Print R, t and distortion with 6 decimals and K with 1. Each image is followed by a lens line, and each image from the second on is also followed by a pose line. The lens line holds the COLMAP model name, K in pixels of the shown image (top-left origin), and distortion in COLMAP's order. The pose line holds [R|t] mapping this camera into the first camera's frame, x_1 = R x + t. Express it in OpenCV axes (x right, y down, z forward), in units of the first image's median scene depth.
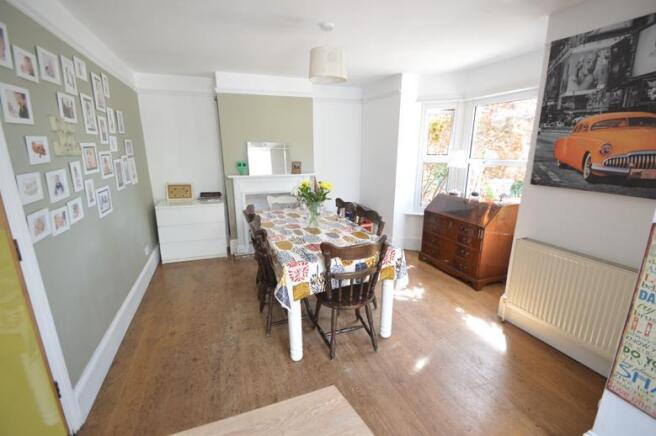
lens RADIAL K [[294.7, 0, 326.6], [0, 294.7, 218.6], [0, 0, 1]] dist [-0.003265, -0.000897]
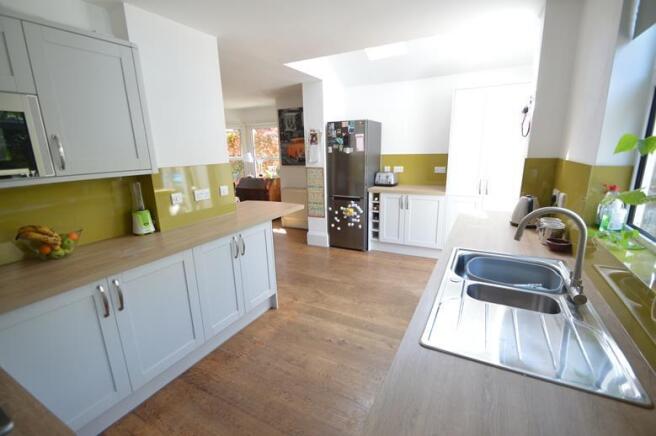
lens RADIAL K [[294.7, 0, 329.0], [0, 294.7, 218.5], [0, 0, 1]] dist [-0.003265, -0.000897]
pose [[0.747120, -0.172906, 0.641806, -0.561807], [0.182335, 0.981847, 0.052260, 0.221991], [-0.639191, 0.077980, 0.765084, -0.923776]]
